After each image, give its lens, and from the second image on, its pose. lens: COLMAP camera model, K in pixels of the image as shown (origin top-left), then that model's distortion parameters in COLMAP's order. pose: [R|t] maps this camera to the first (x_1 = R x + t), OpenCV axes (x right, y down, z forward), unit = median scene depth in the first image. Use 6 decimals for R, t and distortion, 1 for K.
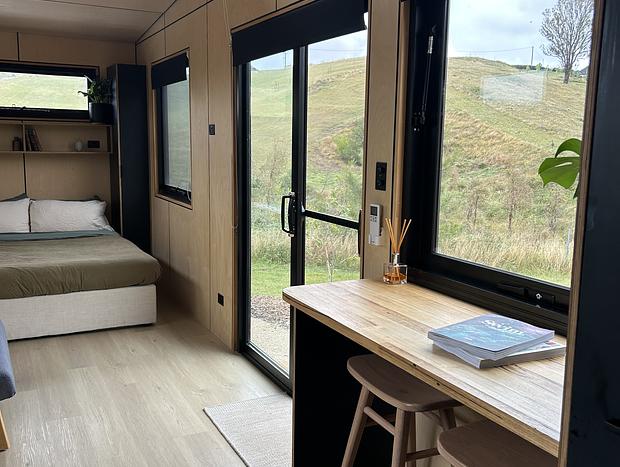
lens RADIAL K [[617.5, 0, 311.5], [0, 617.5, 231.8], [0, 0, 1]] dist [0.009901, 0.000000]
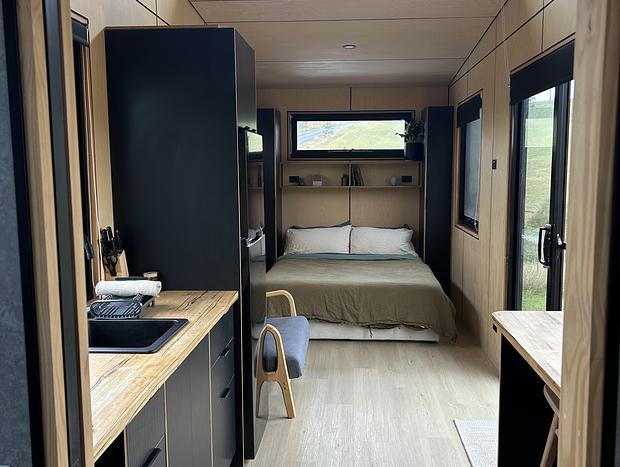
lens RADIAL K [[617.5, 0, 309.1], [0, 617.5, 235.6], [0, 0, 1]] dist [0.009901, 0.000000]
pose [[0.847789, 0.032833, -0.529317, 0.111731], [-0.055426, 0.998101, -0.026864, 0.002323], [0.527430, 0.052113, 0.847999, -0.053230]]
